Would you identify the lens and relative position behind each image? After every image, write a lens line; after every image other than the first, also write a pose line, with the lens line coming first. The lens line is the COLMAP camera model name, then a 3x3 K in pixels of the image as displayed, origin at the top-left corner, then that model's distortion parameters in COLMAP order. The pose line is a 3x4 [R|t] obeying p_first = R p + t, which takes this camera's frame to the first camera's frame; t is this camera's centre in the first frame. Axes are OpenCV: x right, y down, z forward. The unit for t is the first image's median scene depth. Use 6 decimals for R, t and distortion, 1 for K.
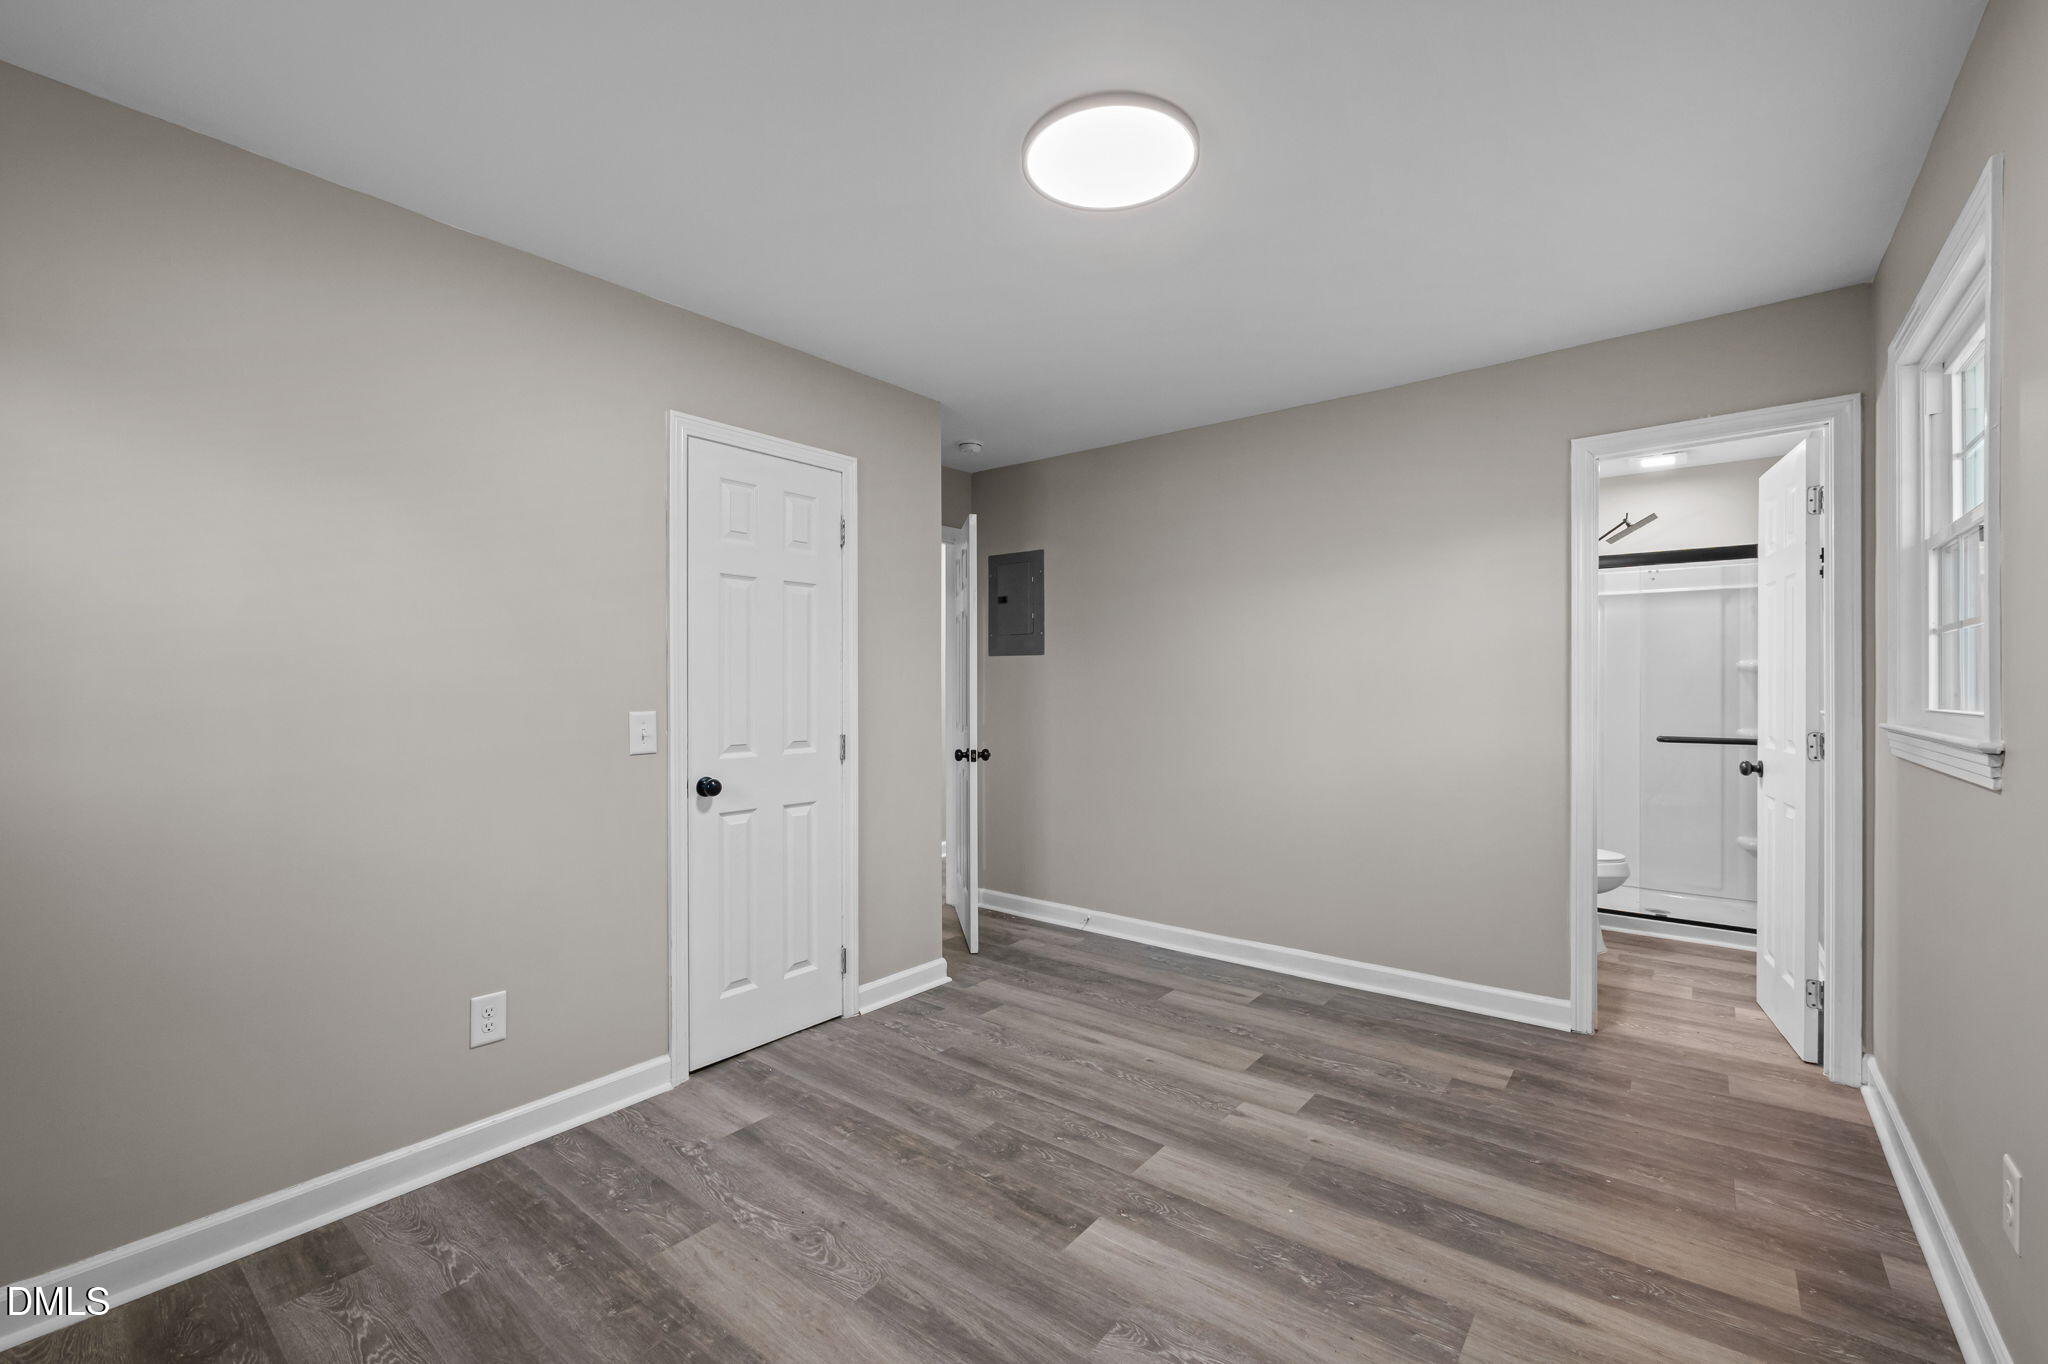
lens RADIAL K [[857.2, 0, 1021.3], [0, 857.2, 676.9], [0, 0, 1]] dist [-0.006829, 0.000932]
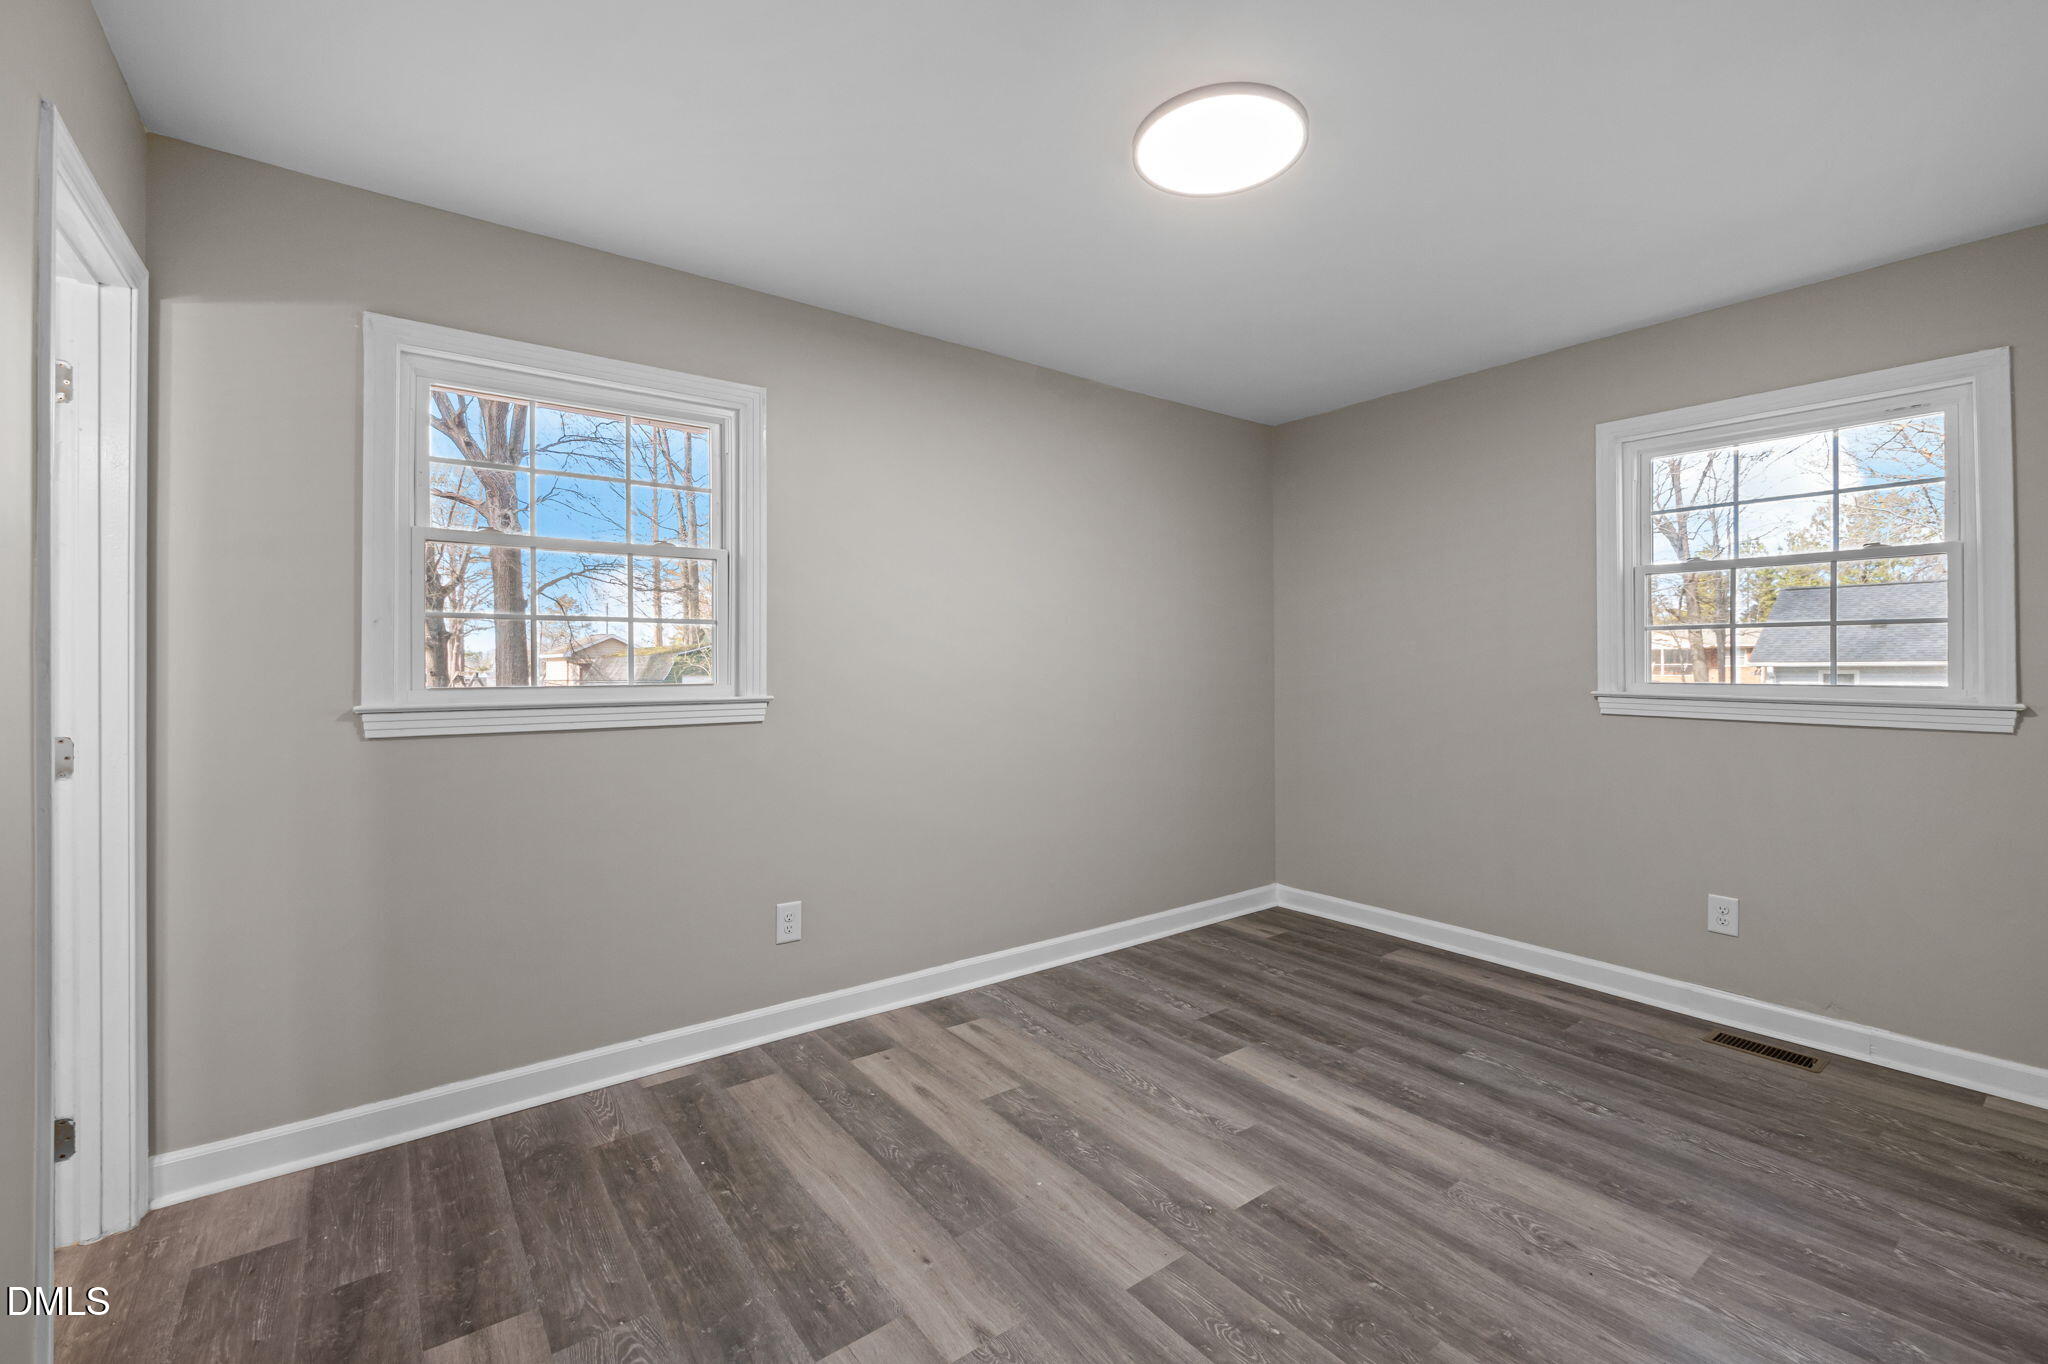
lens RADIAL K [[857.2, 0, 1021.3], [0, 857.2, 676.9], [0, 0, 1]] dist [-0.006829, 0.000932]
pose [[-0.967329, 0.005352, 0.253469, 0.076828], [0.003534, 0.999965, -0.007626, 0.034089], [-0.253501, -0.006481, -0.967313, 1.992416]]
